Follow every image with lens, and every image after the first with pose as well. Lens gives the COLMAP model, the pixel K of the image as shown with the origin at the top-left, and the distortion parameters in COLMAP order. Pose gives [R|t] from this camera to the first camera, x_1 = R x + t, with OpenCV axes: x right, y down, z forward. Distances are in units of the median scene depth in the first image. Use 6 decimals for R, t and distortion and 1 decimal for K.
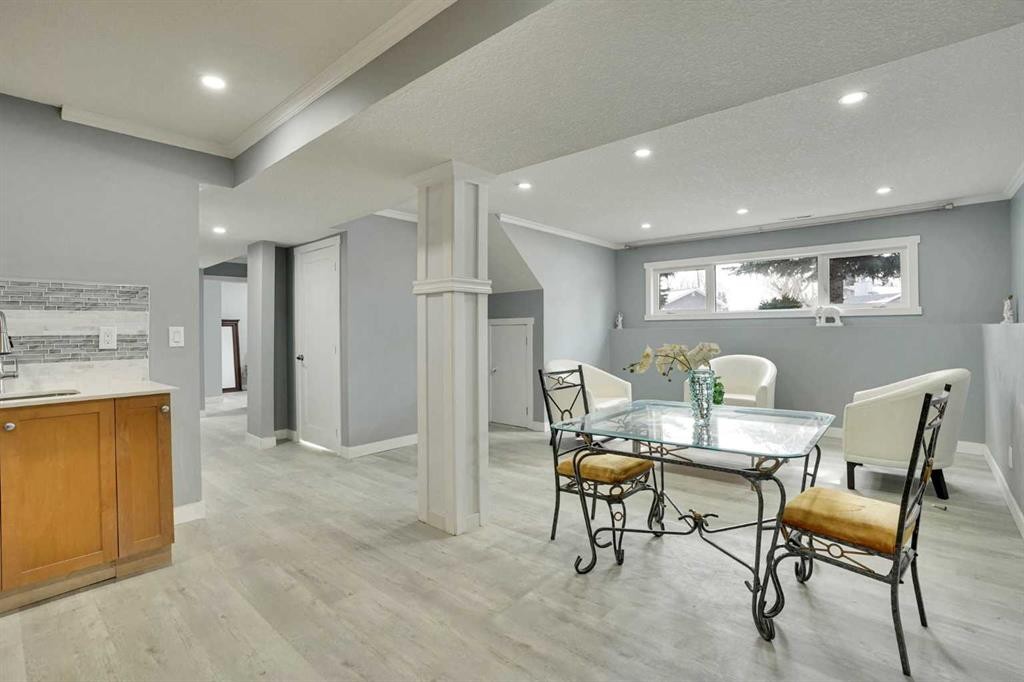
lens RADIAL K [[477.1, 0, 511.5], [0, 477.1, 317.8], [0, 0, 1]] dist [-0.059259, 0.019136]
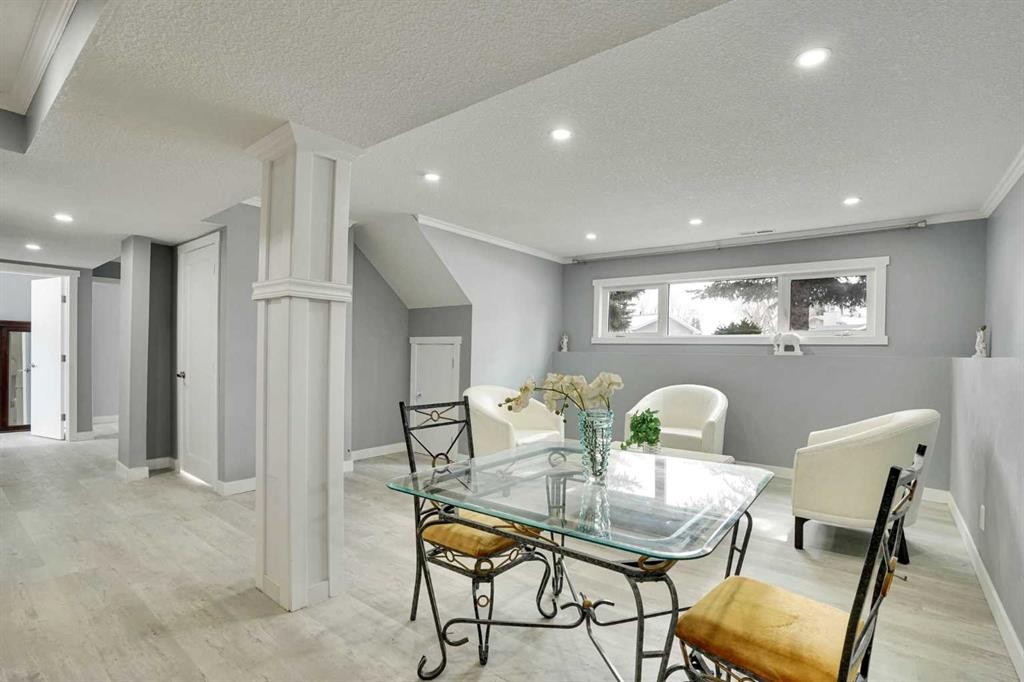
lens RADIAL K [[480.3, 0, 511.5], [0, 480.3, 345.9], [0, 0, 1]] dist [-0.060478, 0.020035]
pose [[0.998386, 0.027794, 0.049533, 0.170211], [-0.028609, 0.999466, 0.015812, 0.001647], [-0.049067, -0.017203, 0.998647, 0.193465]]
